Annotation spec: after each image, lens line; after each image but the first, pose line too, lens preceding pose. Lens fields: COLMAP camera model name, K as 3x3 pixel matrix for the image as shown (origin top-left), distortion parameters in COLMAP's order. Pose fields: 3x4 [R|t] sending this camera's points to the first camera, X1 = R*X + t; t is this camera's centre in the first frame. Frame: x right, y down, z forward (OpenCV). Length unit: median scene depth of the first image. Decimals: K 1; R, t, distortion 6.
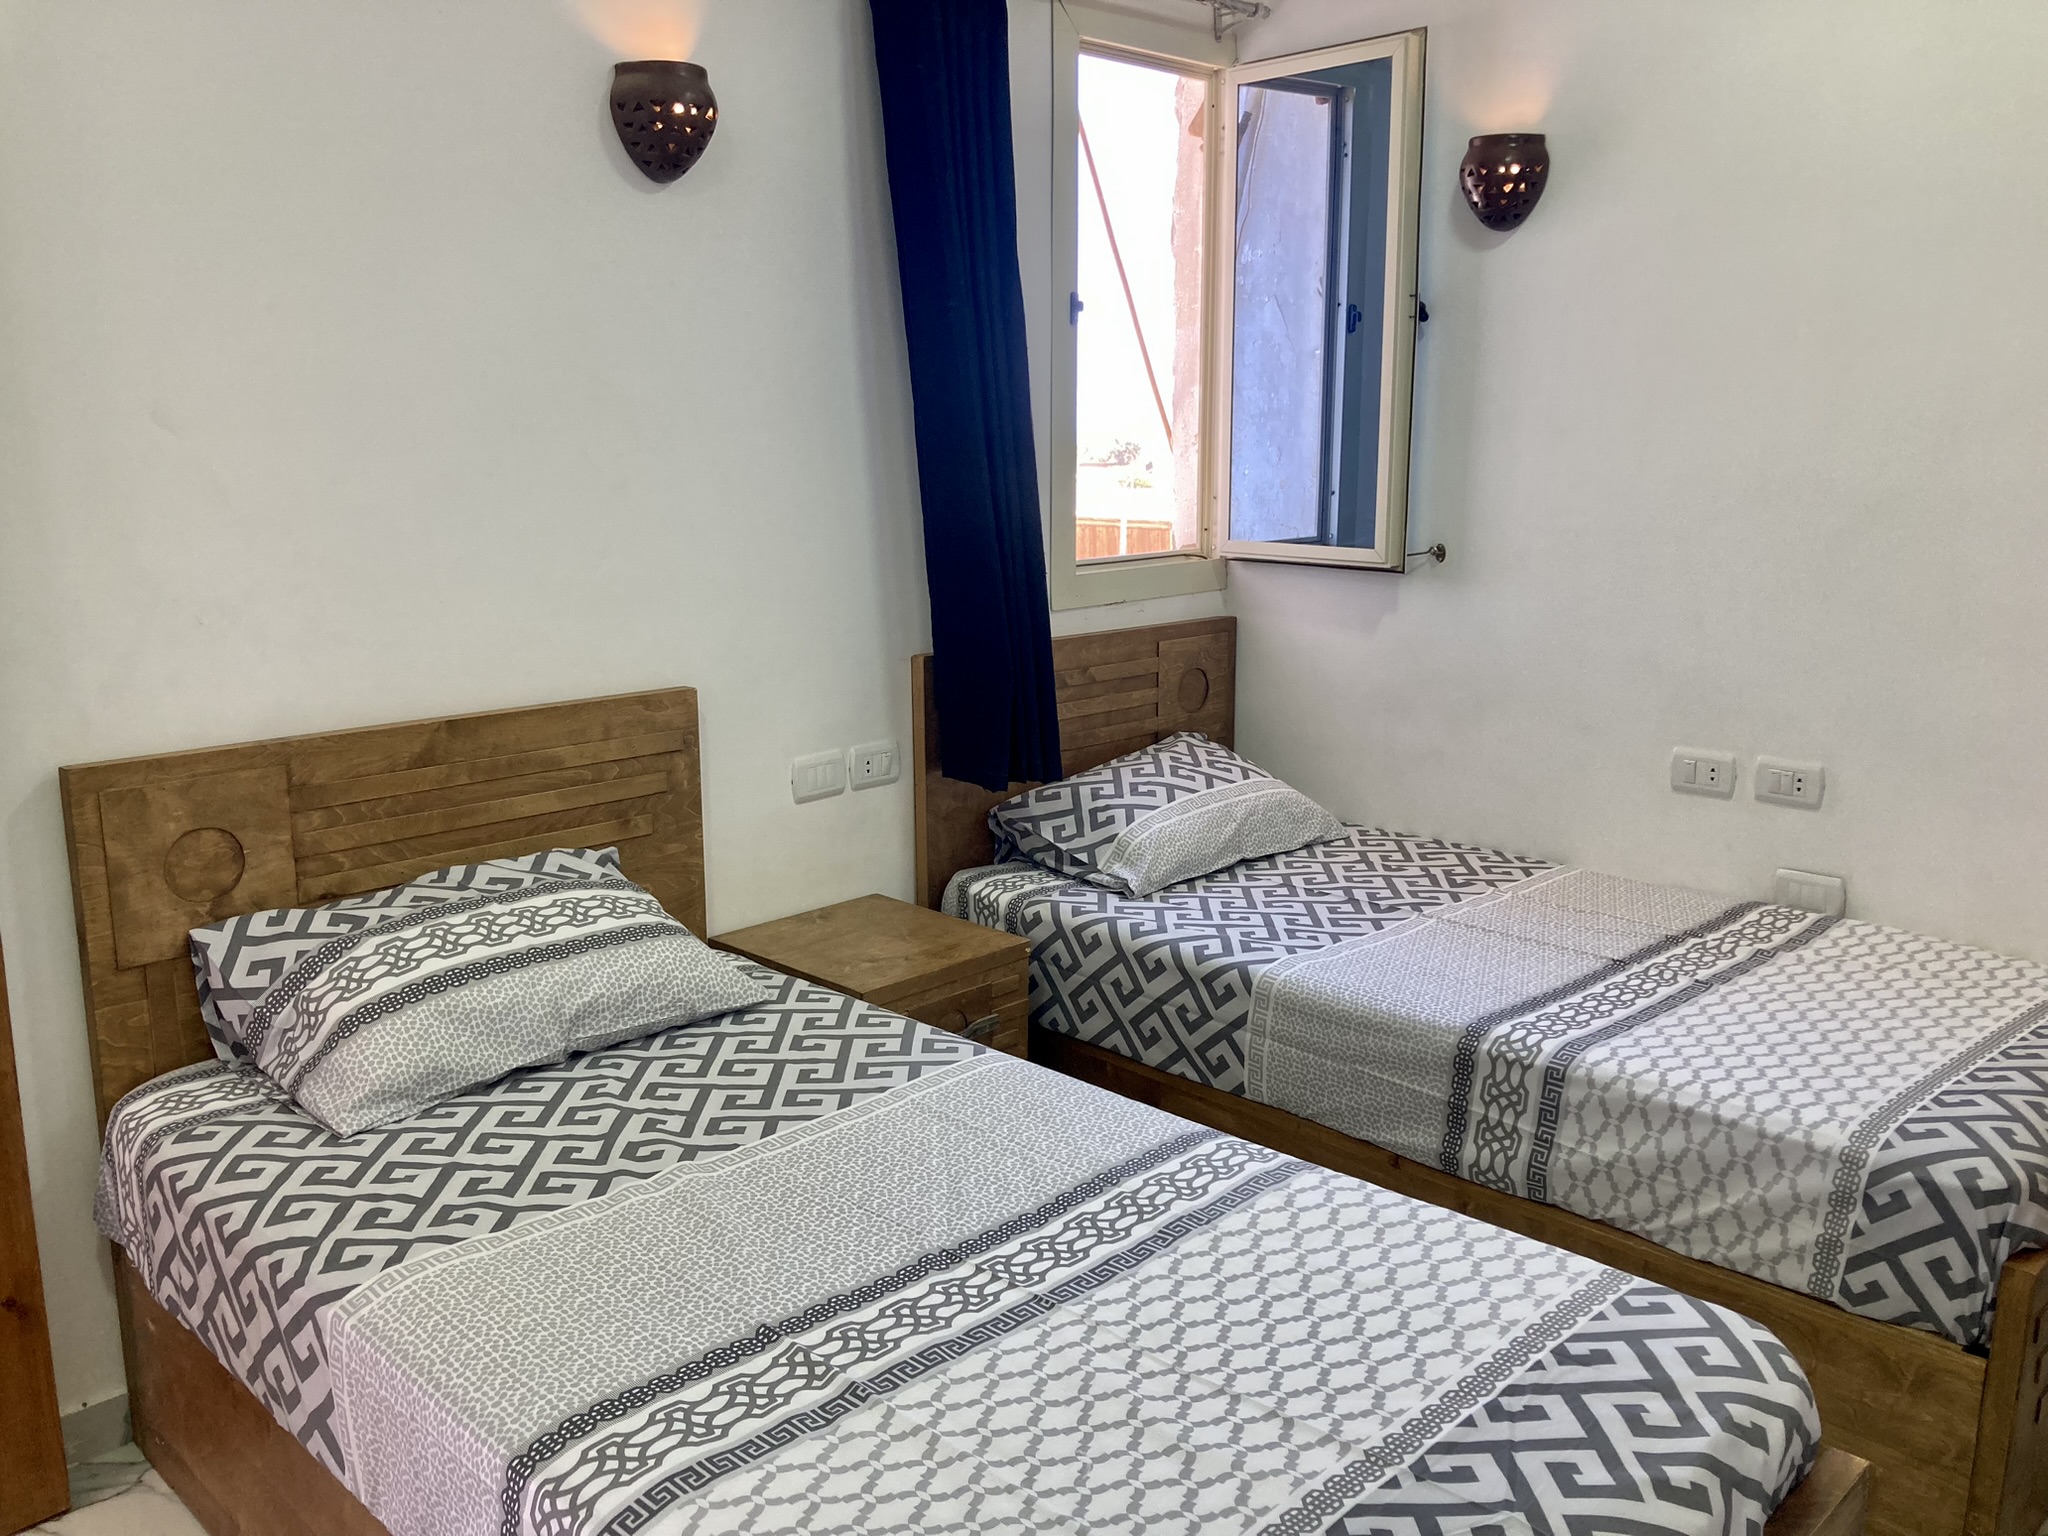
lens RADIAL K [[1693.5, 0, 996.6], [0, 1693.5, 755.6], [0, 0, 1]] dist [0.032382, -0.028946]
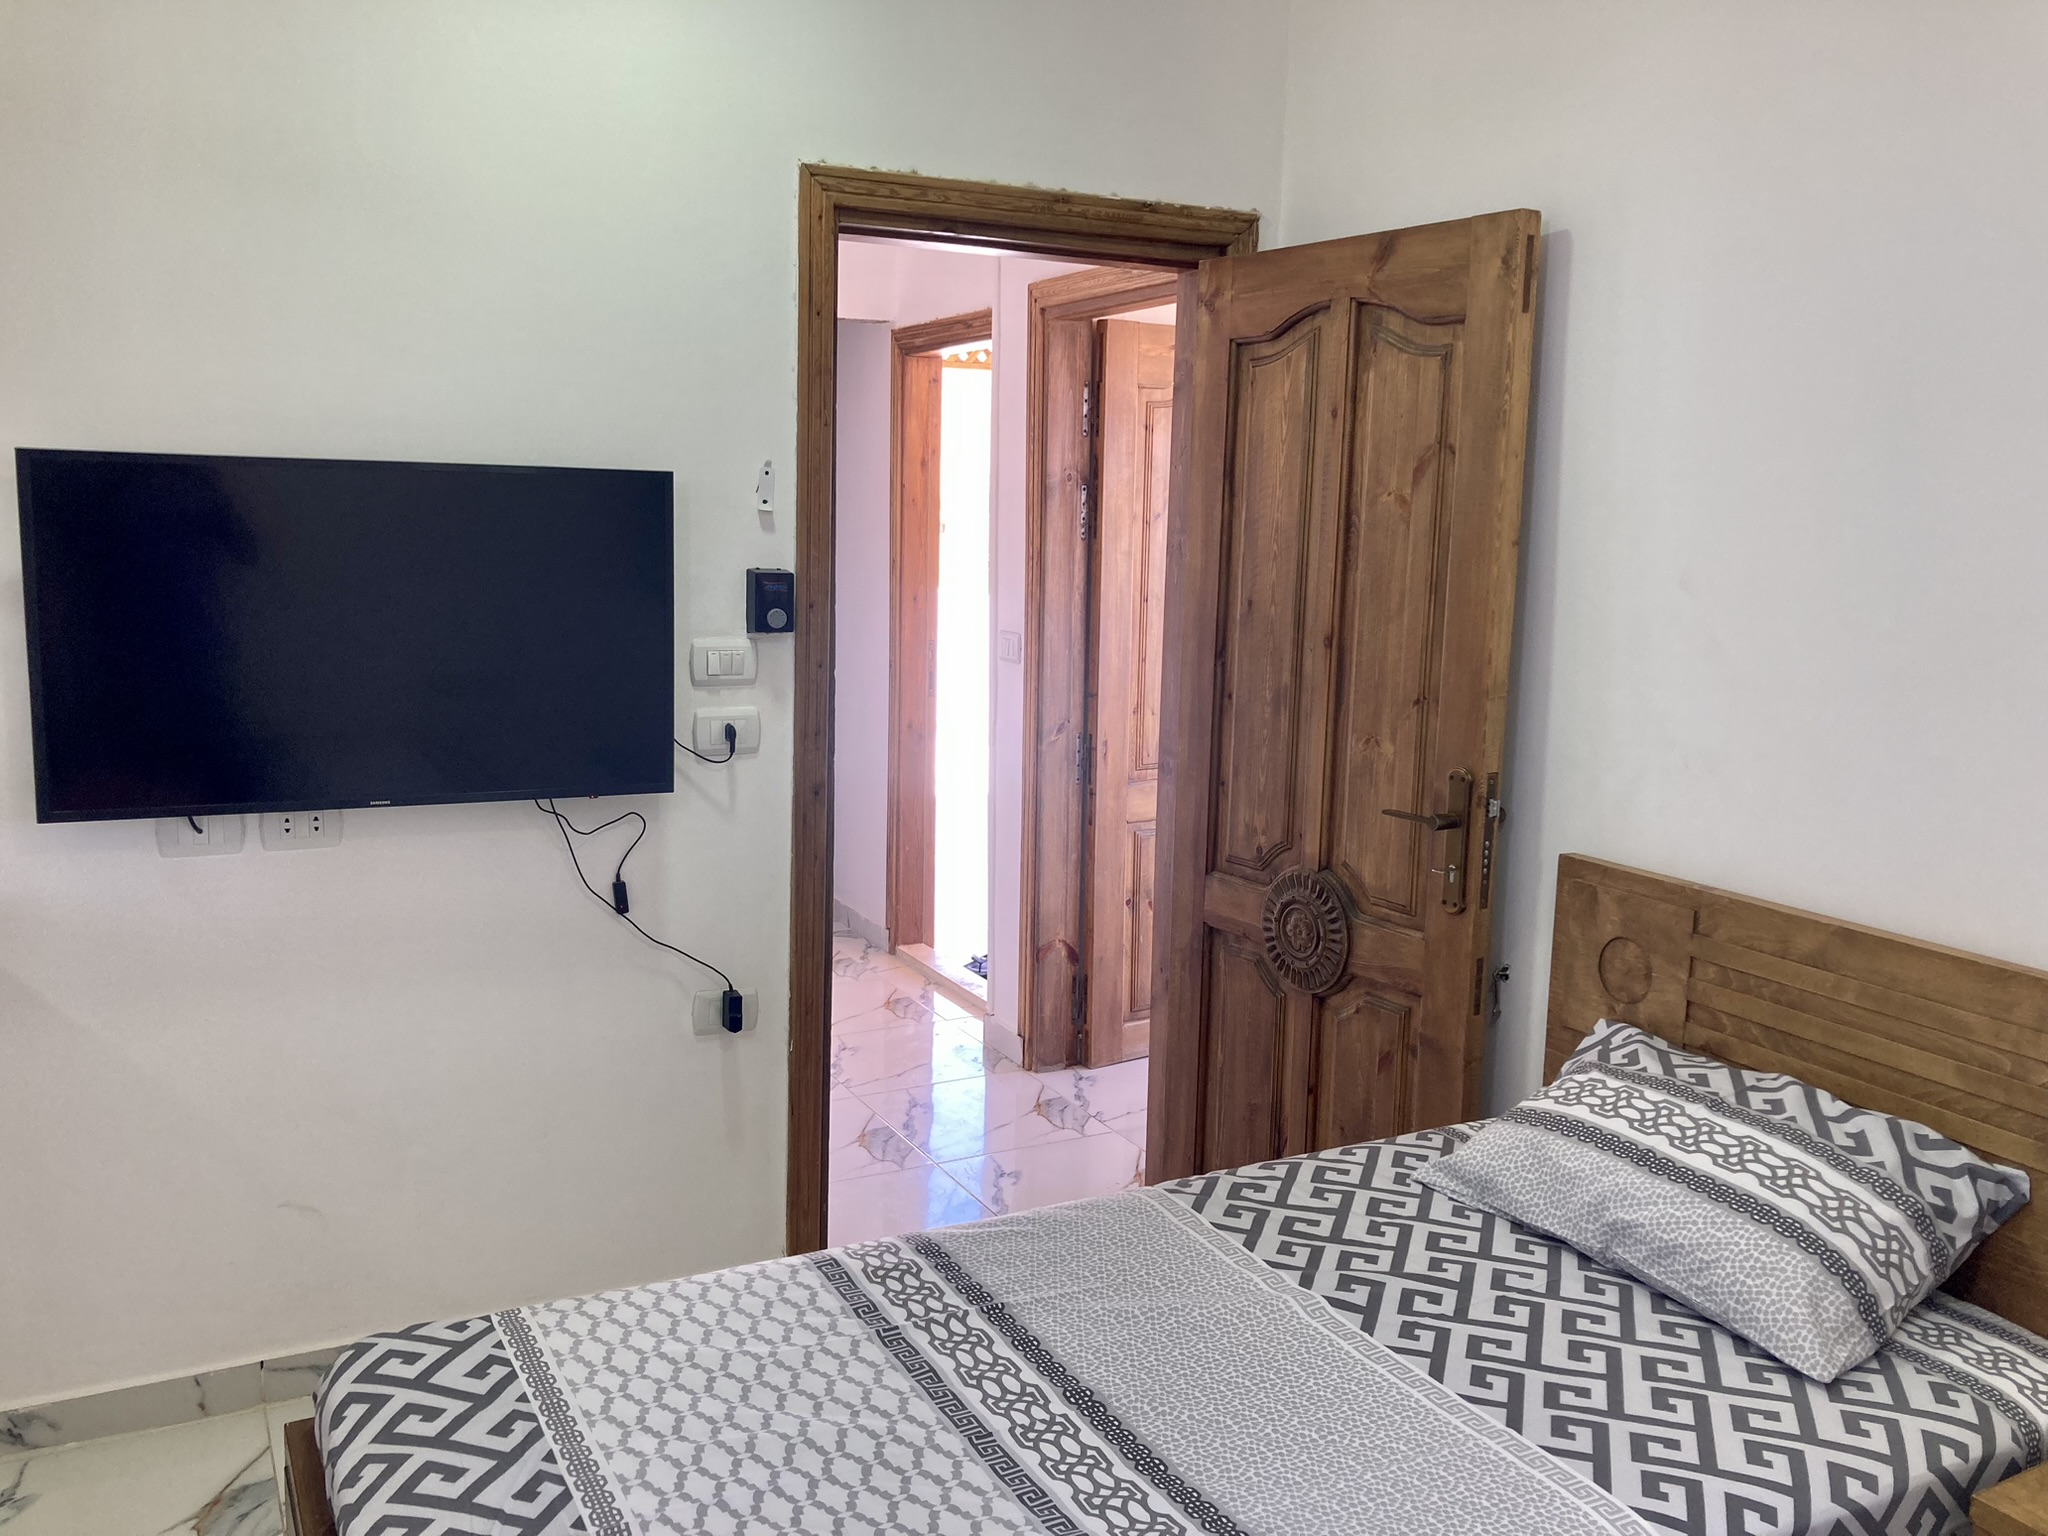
lens RADIAL K [[1693.5, 0, 1013.3], [0, 1693.5, 768.7], [0, 0, 1]] dist [0.032382, -0.028946]
pose [[-0.279365, 0.159881, -0.946781, 0.666690], [-0.197100, 0.955493, 0.219510, -0.220869], [0.939738, 0.247933, -0.235419, 0.800806]]
